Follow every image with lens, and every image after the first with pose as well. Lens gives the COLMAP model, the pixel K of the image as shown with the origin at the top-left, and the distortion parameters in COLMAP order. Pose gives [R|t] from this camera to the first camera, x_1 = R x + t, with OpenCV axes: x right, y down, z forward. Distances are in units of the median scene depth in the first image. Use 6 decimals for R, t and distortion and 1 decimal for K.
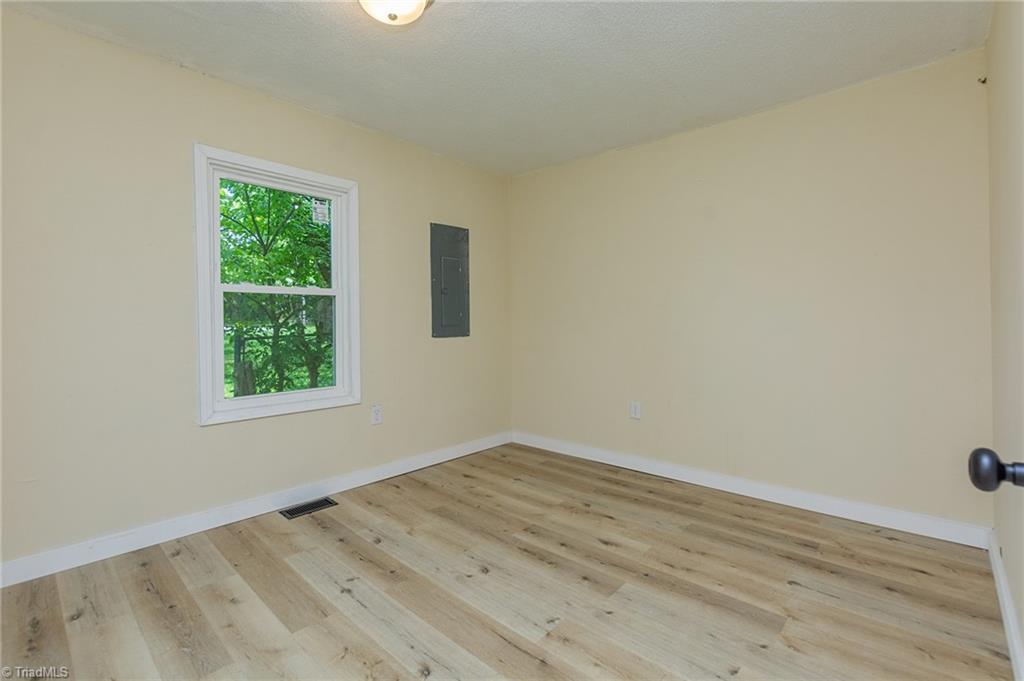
lens RADIAL K [[468.0, 0, 511.5], [0, 468.0, 332.7], [0, 0, 1]] dist [-0.000541, -0.000578]
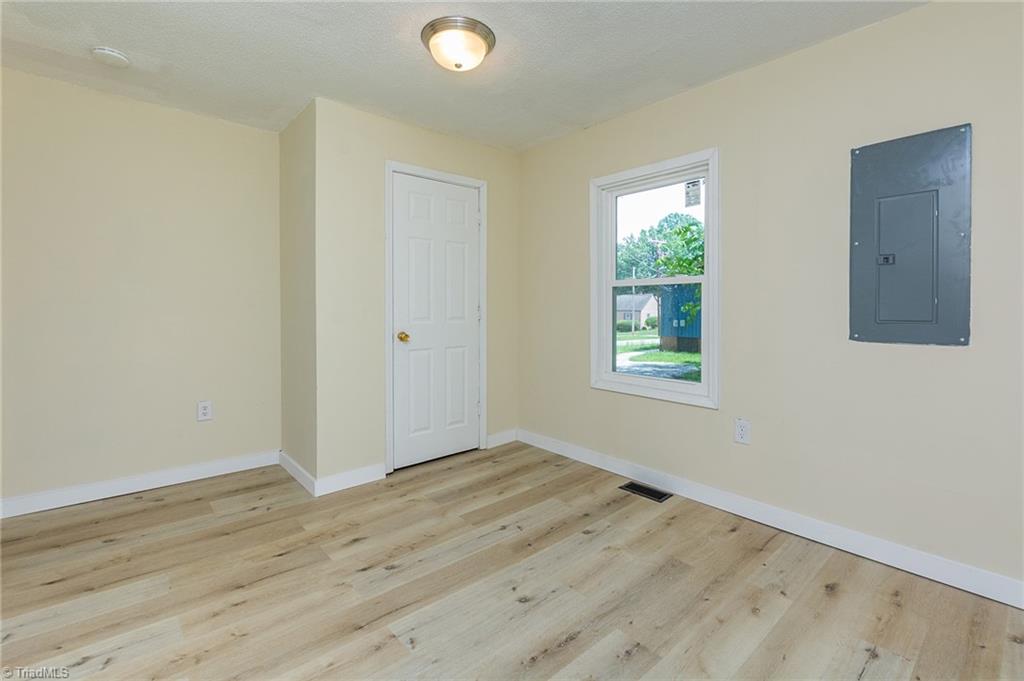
lens RADIAL K [[456.0, 0, 512.3], [0, 456.0, 319.4], [0, 0, 1]] dist [0.001776, -0.000321]
pose [[-0.116578, 0.029272, -0.992750, 0.635200], [-0.026146, 0.999129, 0.032530, -0.032521], [0.992837, 0.029749, -0.115711, 0.873364]]
